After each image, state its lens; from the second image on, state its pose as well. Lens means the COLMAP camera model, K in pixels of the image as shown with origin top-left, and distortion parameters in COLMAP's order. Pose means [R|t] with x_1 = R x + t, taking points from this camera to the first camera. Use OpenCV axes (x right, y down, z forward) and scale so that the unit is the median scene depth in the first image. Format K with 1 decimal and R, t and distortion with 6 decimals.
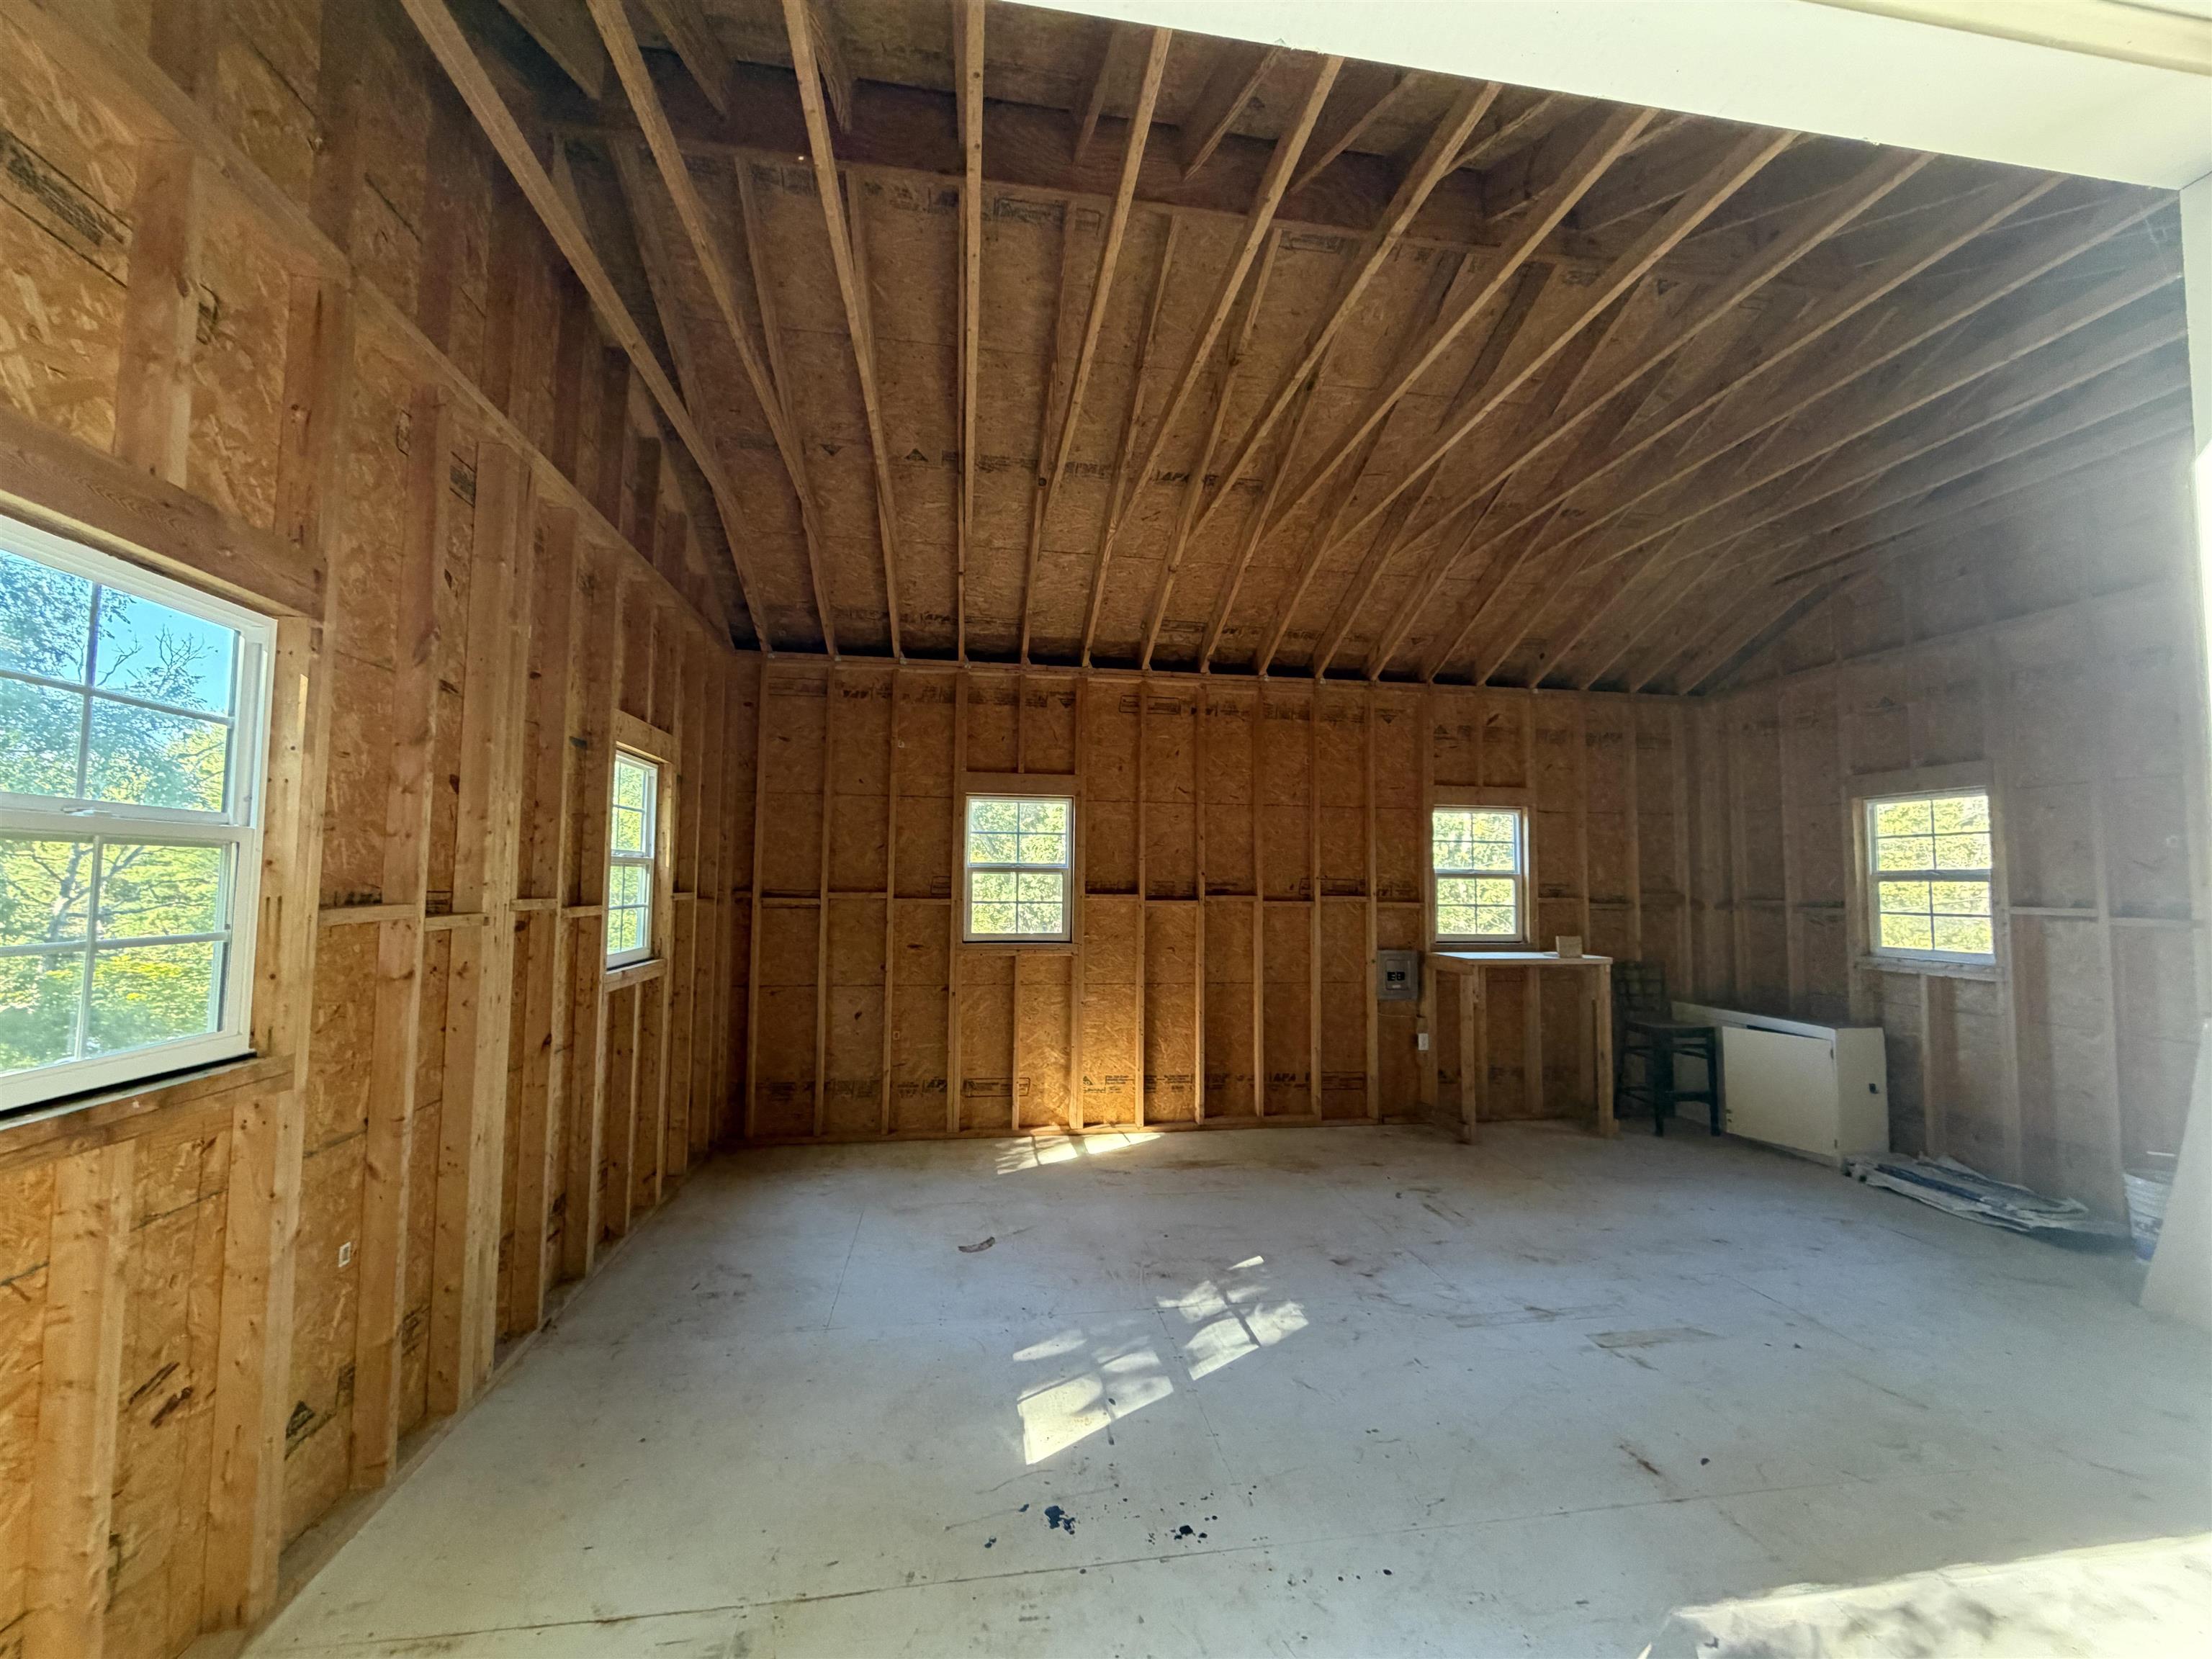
lens RADIAL K [[881.6, 0, 1099.0], [0, 881.6, 831.2], [0, 0, 1]] dist [-0.002325, 0.000477]
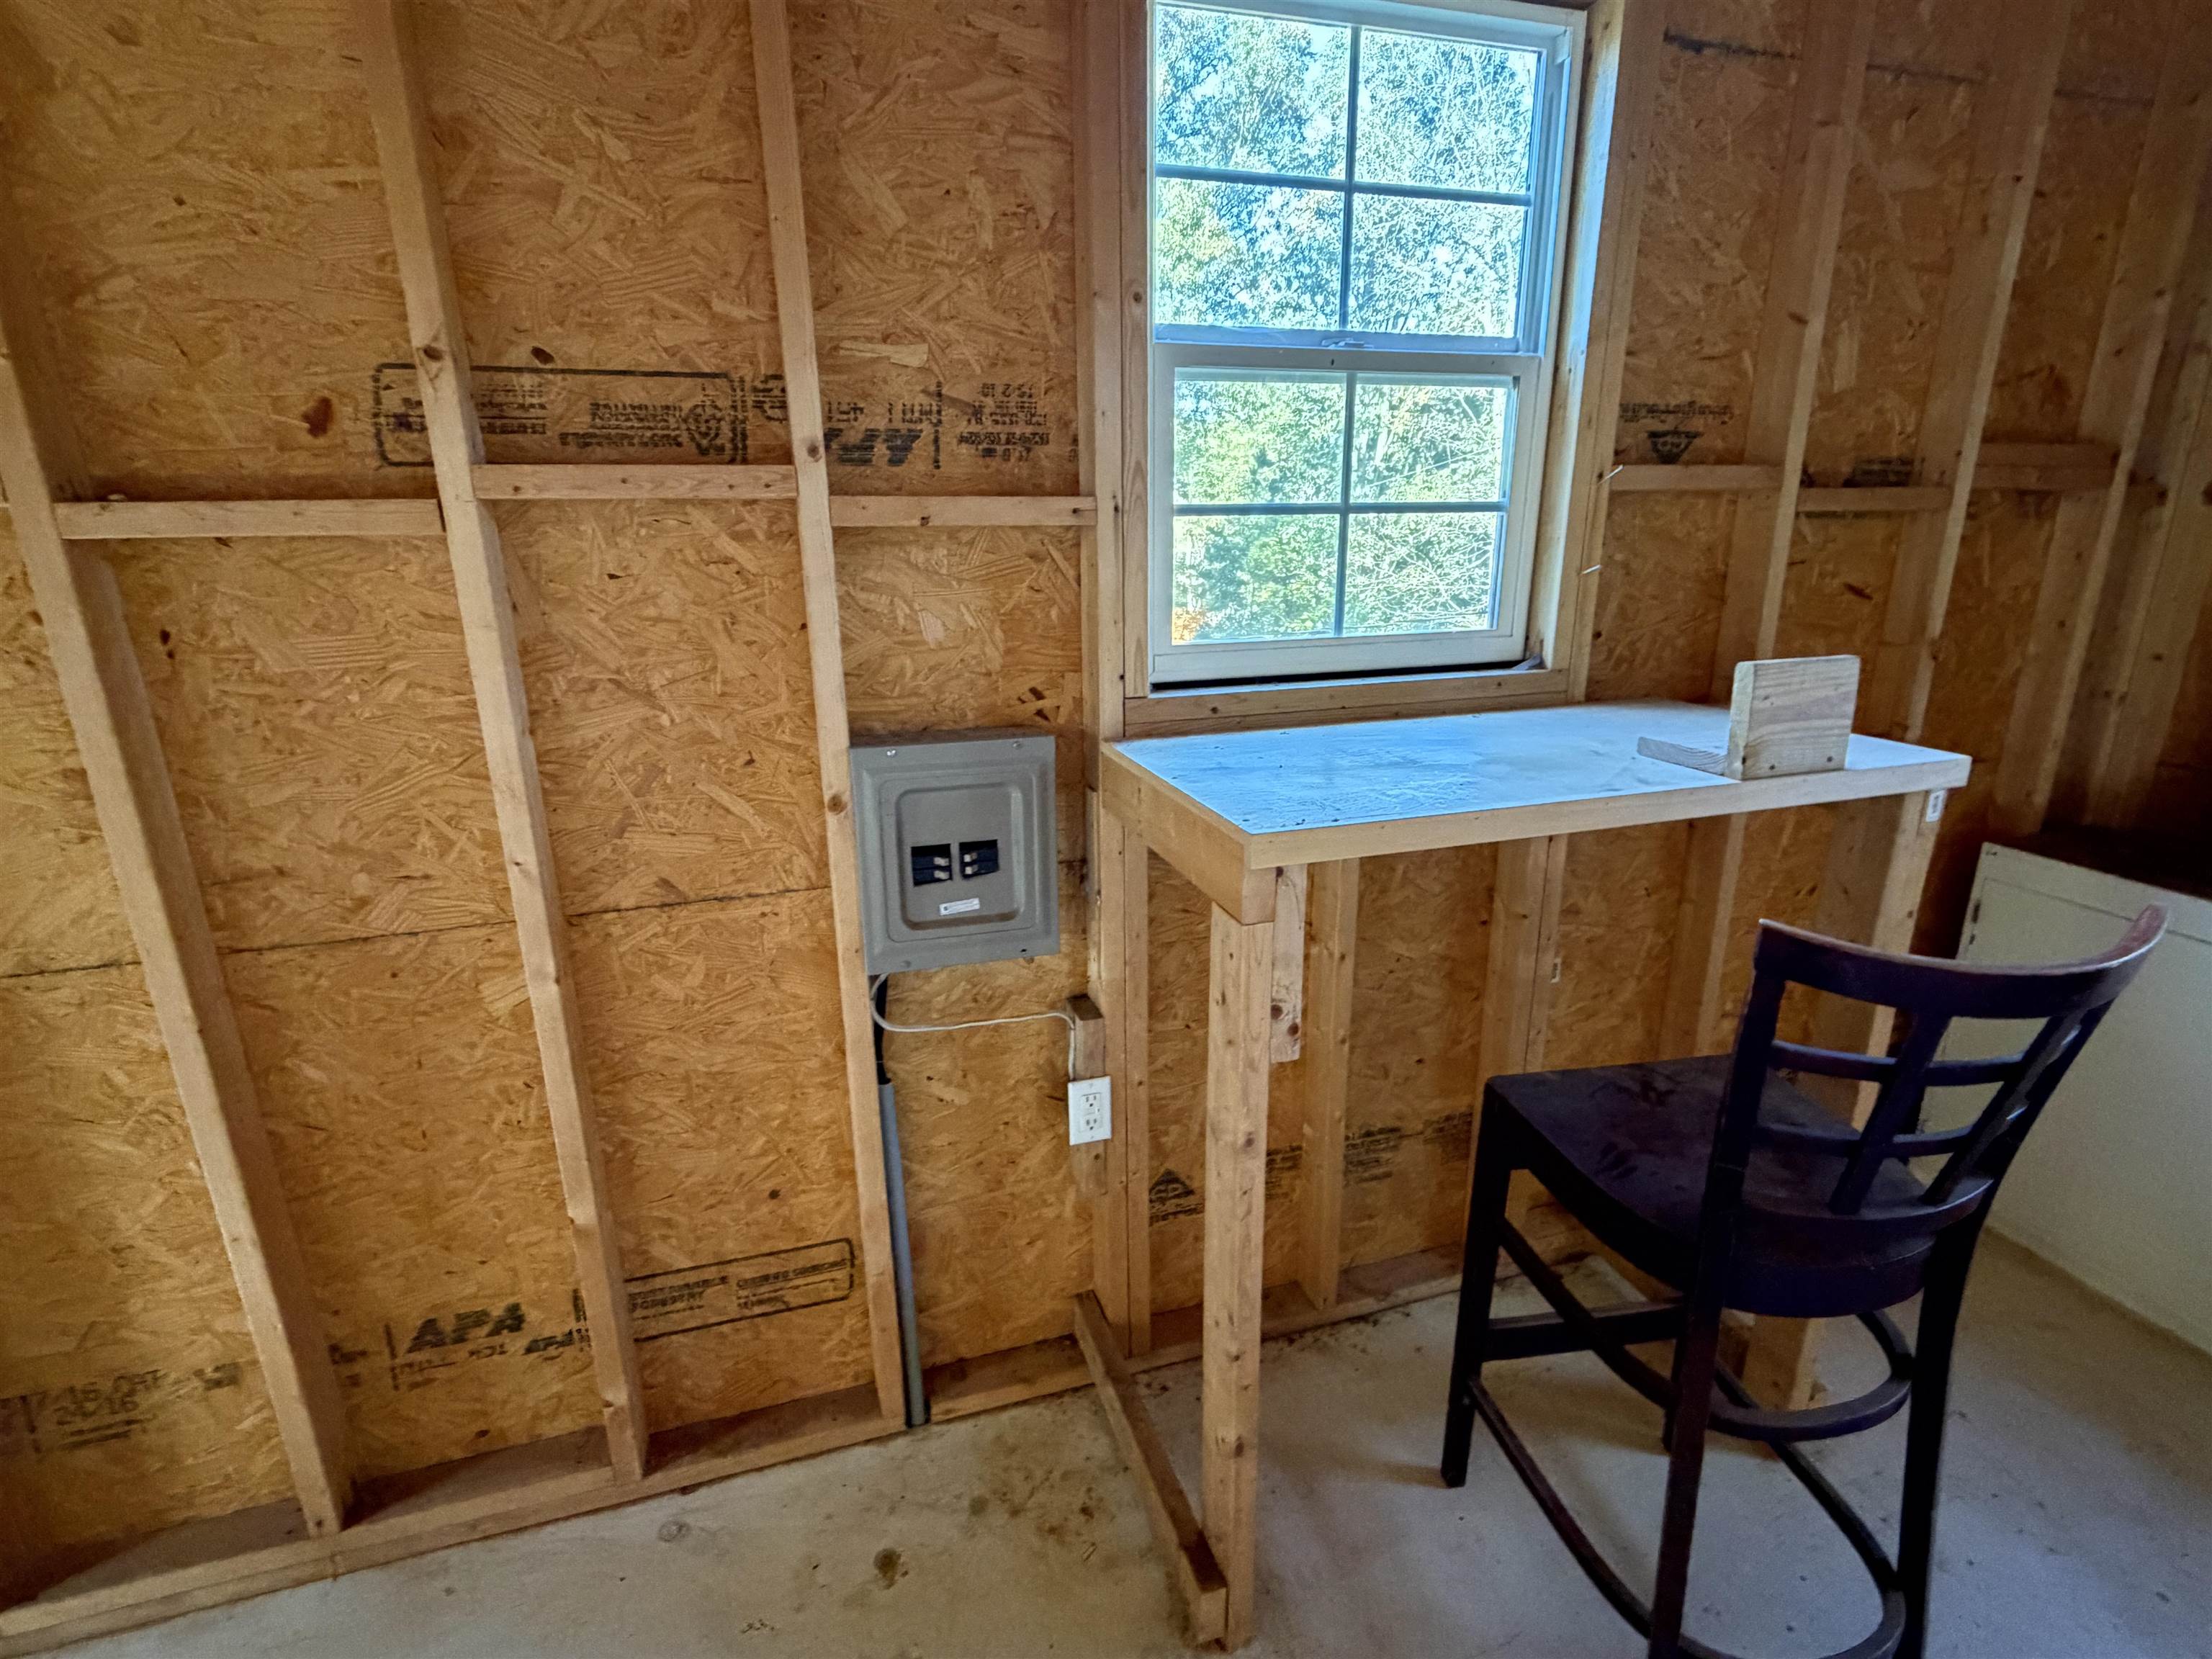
lens RADIAL K [[1030.6, 0, 1101.9], [0, 1030.6, 826.2], [0, 0, 1]] dist [-0.001580, -0.000148]
pose [[0.990150, -0.062610, 0.125236, 0.381285], [0.017486, 0.942744, 0.333057, 0.083813], [-0.138918, -0.327586, 0.934553, 0.855549]]
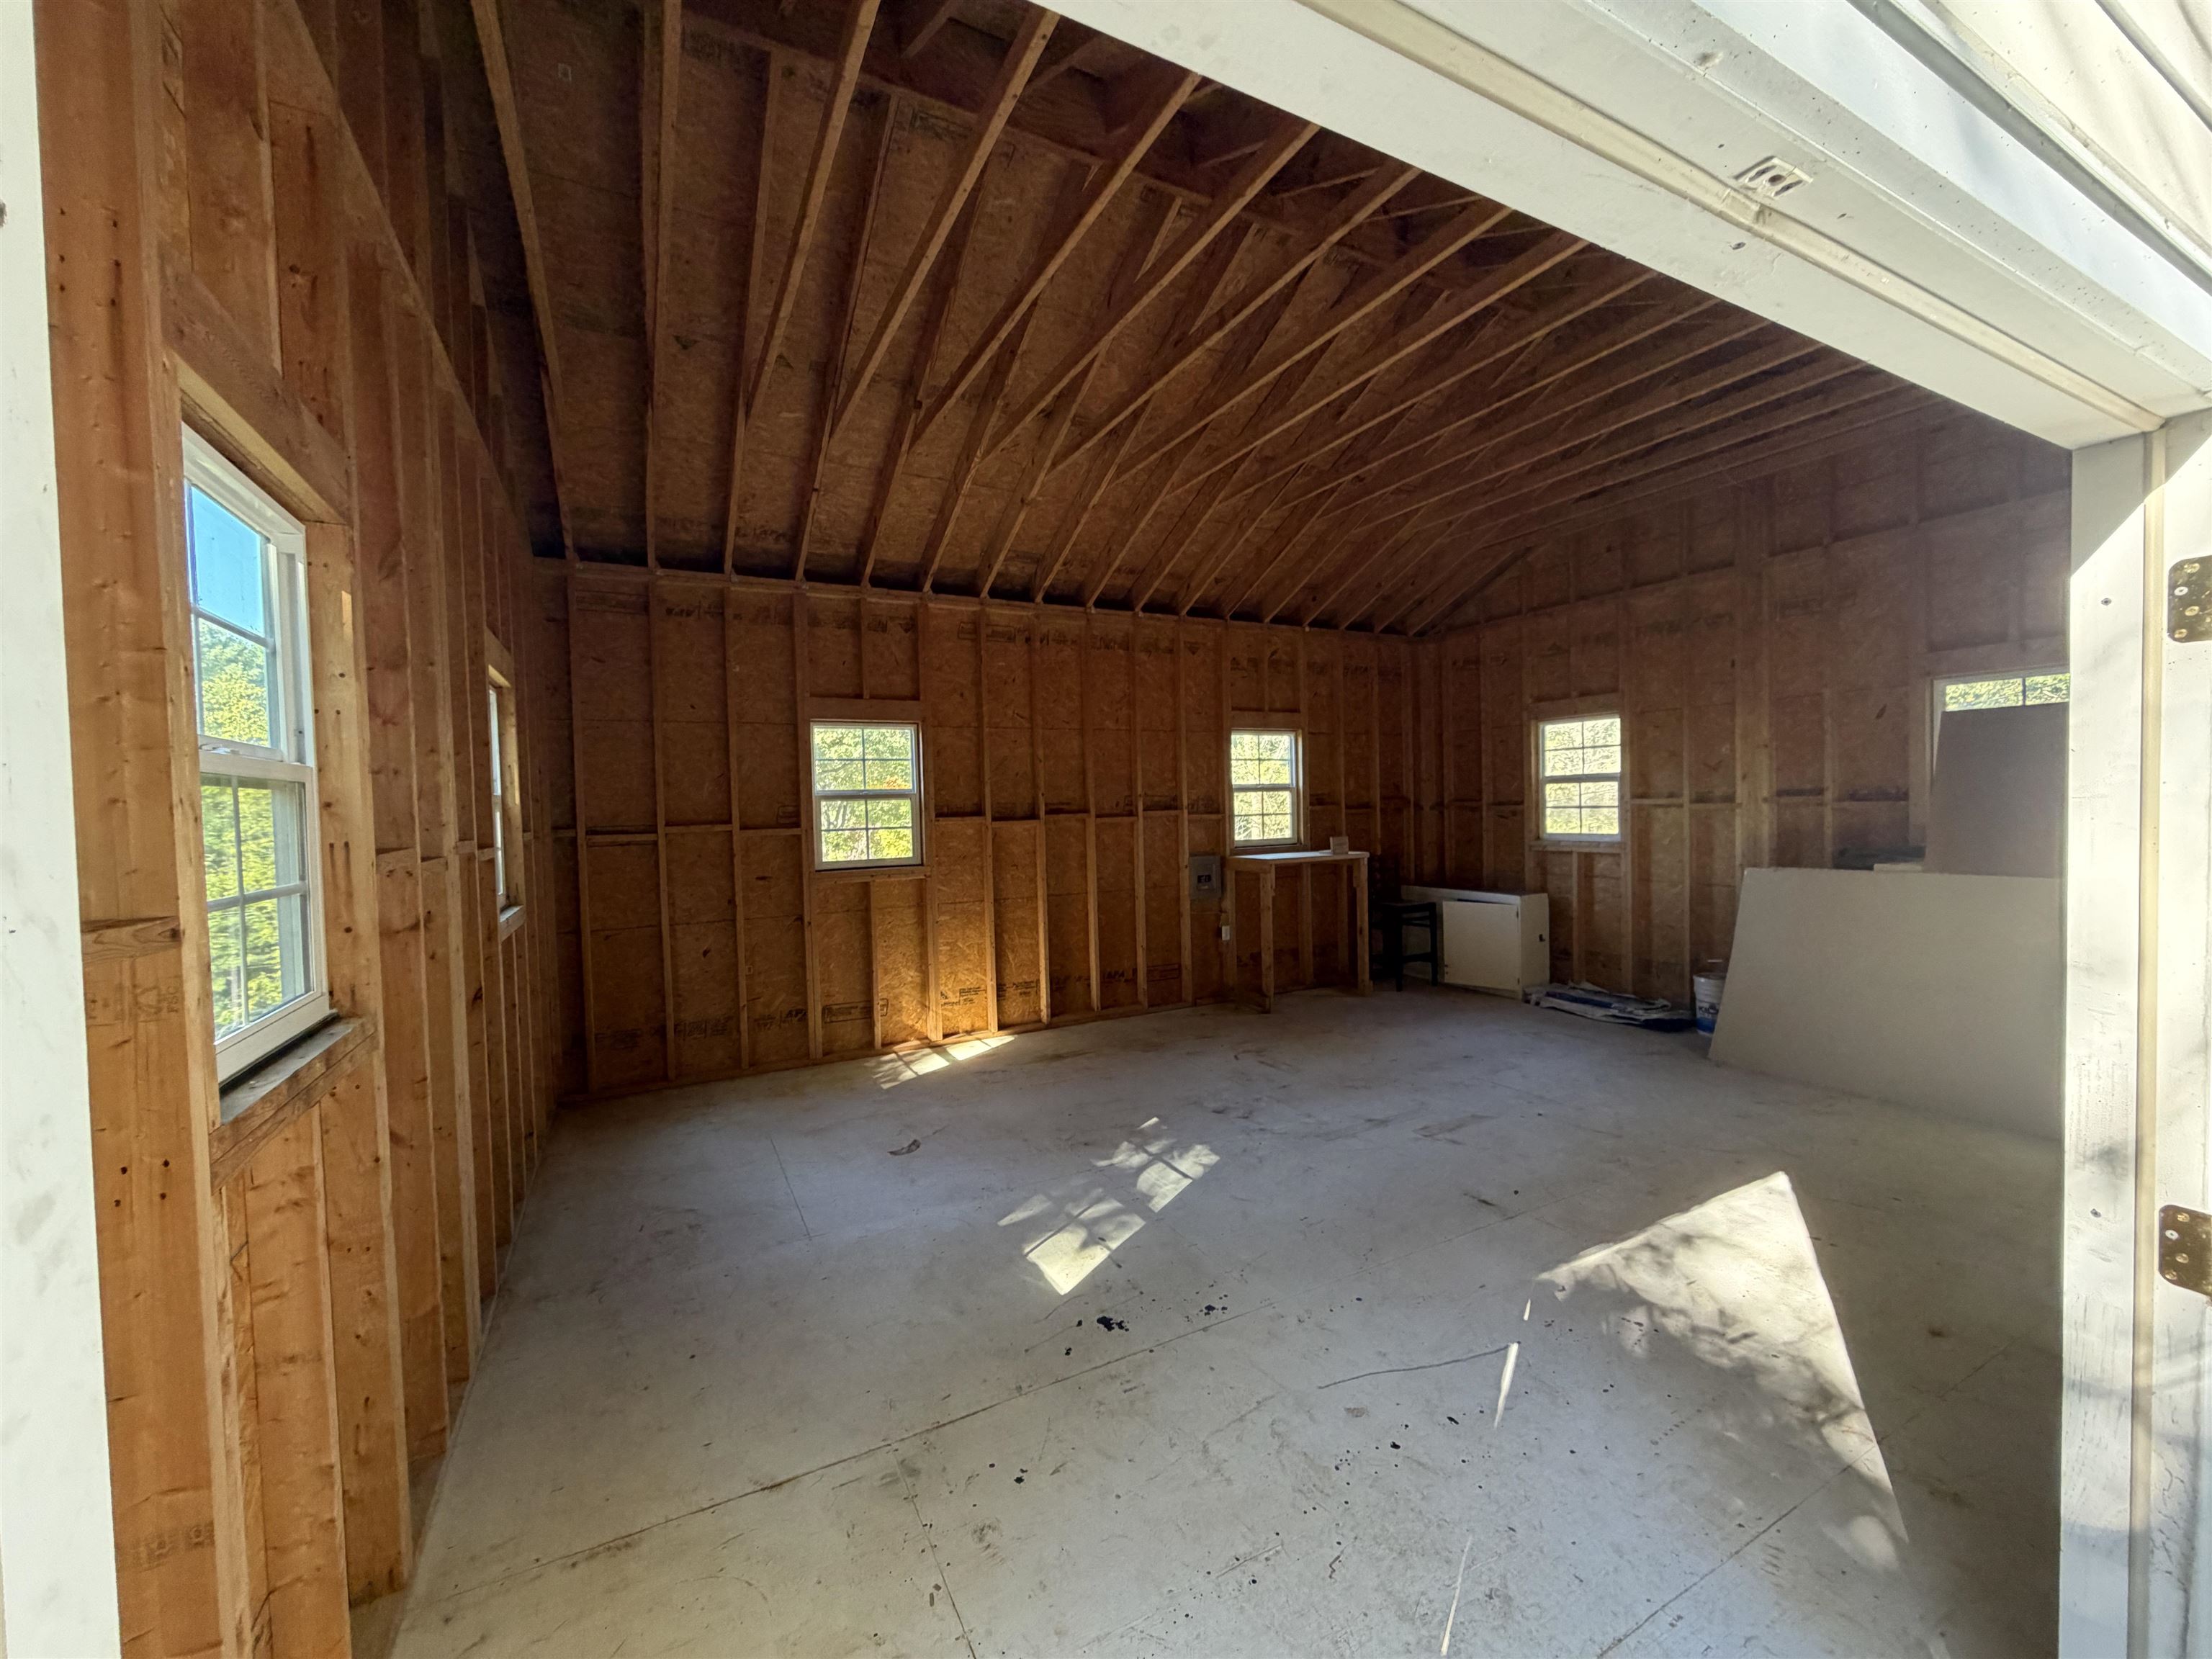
lens RADIAL K [[881.6, 0, 1101.6], [0, 881.6, 832.5], [0, 0, 1]] dist [-0.002325, 0.000477]
pose [[0.945357, -0.045413, 0.322858, -0.174610], [0.016960, 0.995761, 0.090404, -0.001314], [-0.325595, -0.079989, 0.942120, -0.035621]]
